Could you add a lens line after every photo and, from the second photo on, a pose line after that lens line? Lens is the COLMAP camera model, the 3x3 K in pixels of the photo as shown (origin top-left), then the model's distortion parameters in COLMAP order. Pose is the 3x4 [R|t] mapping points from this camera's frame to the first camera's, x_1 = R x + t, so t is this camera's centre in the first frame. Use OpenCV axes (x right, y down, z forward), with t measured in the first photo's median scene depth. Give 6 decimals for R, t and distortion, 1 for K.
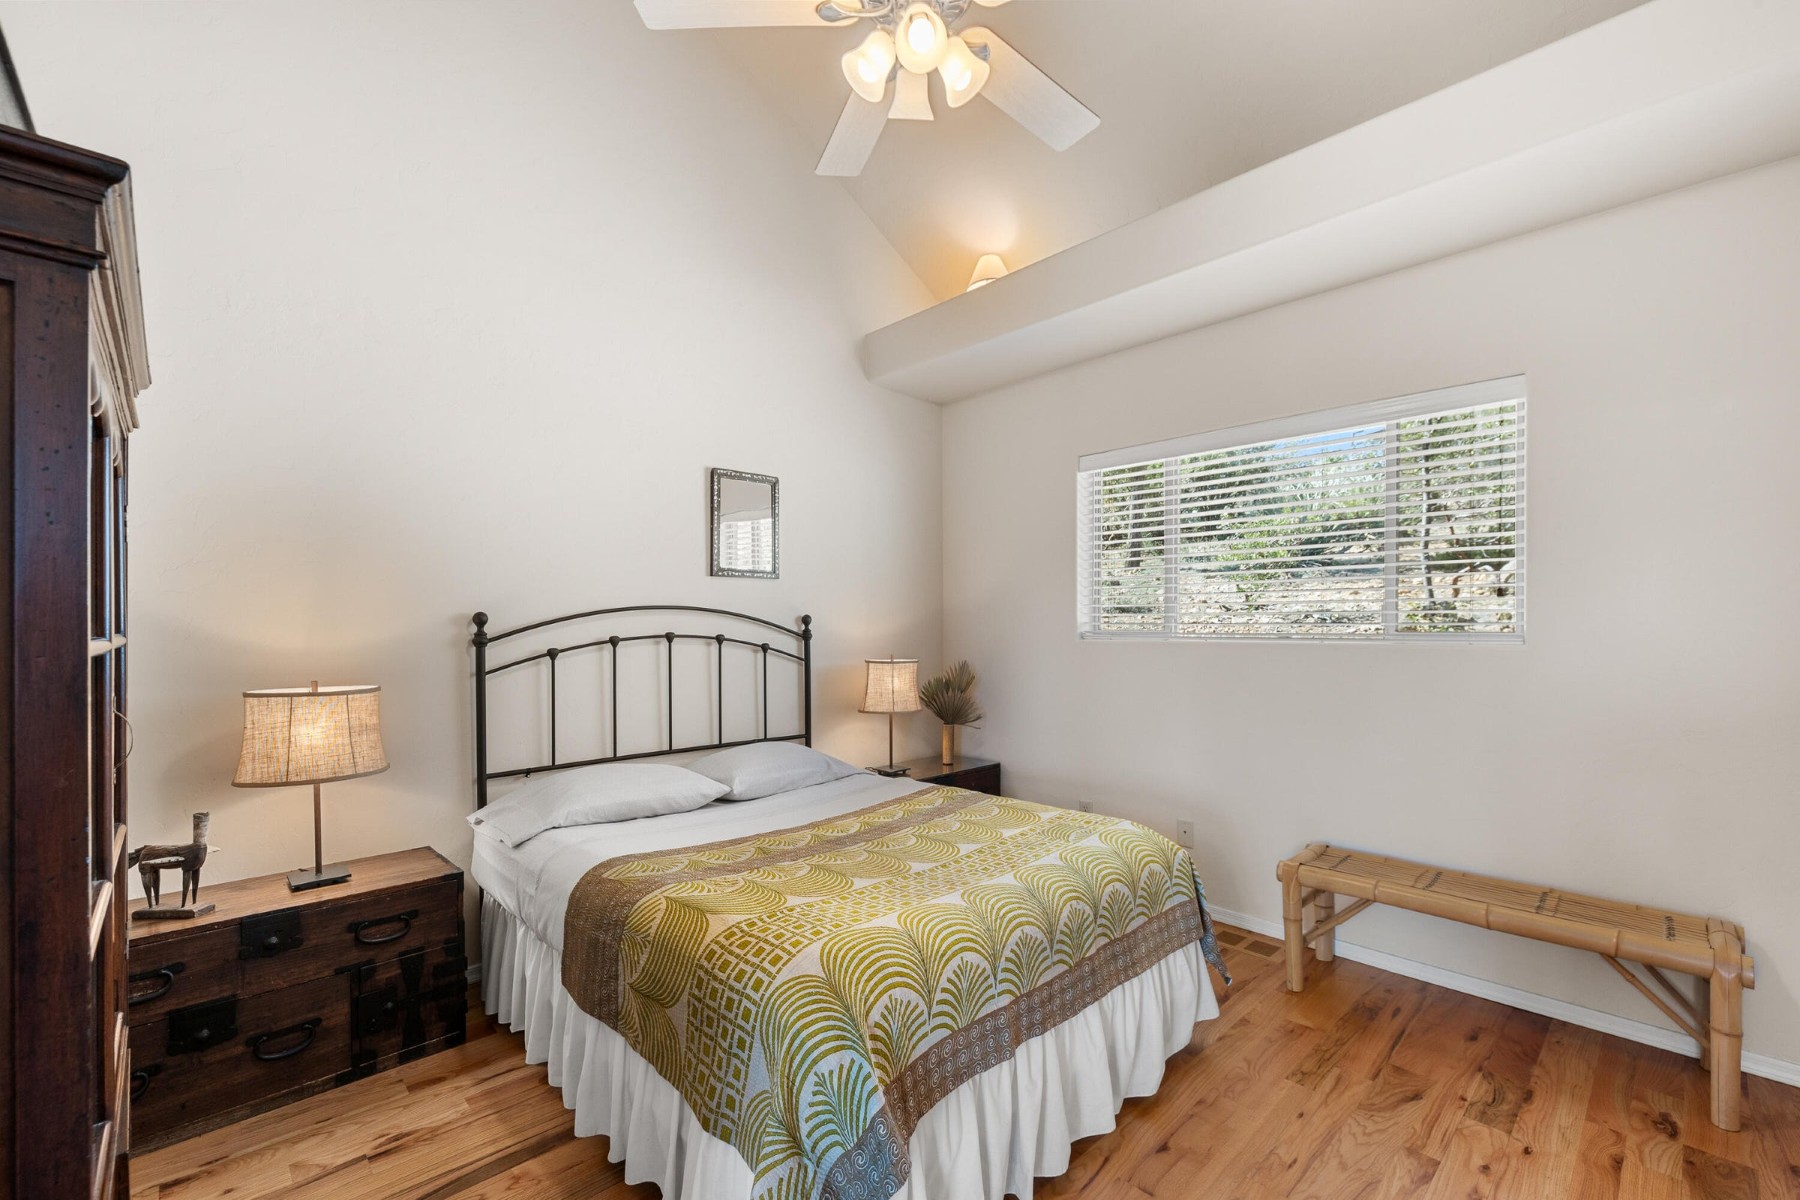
lens RADIAL K [[767.4, 0, 893.4], [0, 767.4, 615.9], [0, 0, 1]] dist [-0.002251, -0.000662]
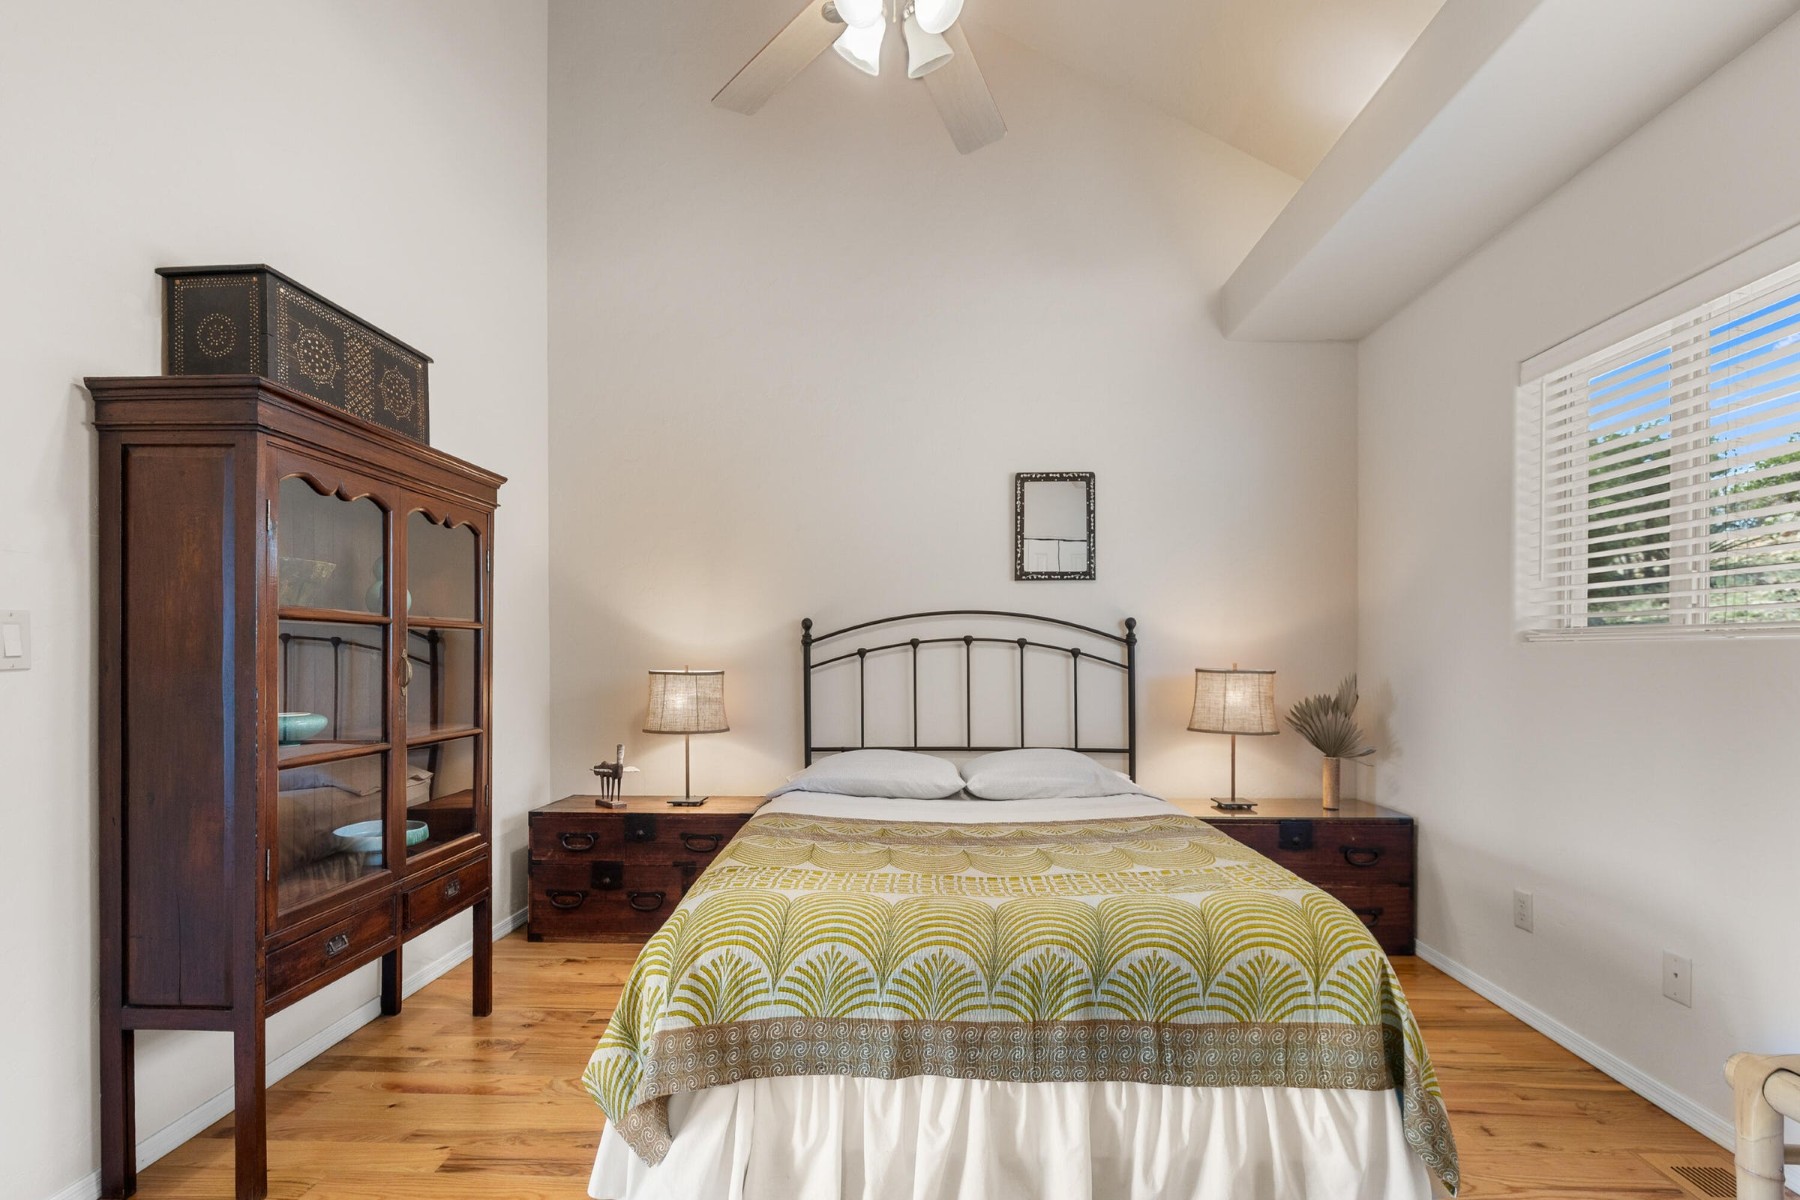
lens RADIAL K [[767.4, 0, 889.7], [0, 767.4, 647.4], [0, 0, 1]] dist [-0.002251, -0.000662]
pose [[0.691145, -0.003130, -0.722710, 0.473704], [0.005122, 0.999987, 0.000568, 0.043229], [0.722698, -0.004094, 0.691152, 0.227460]]
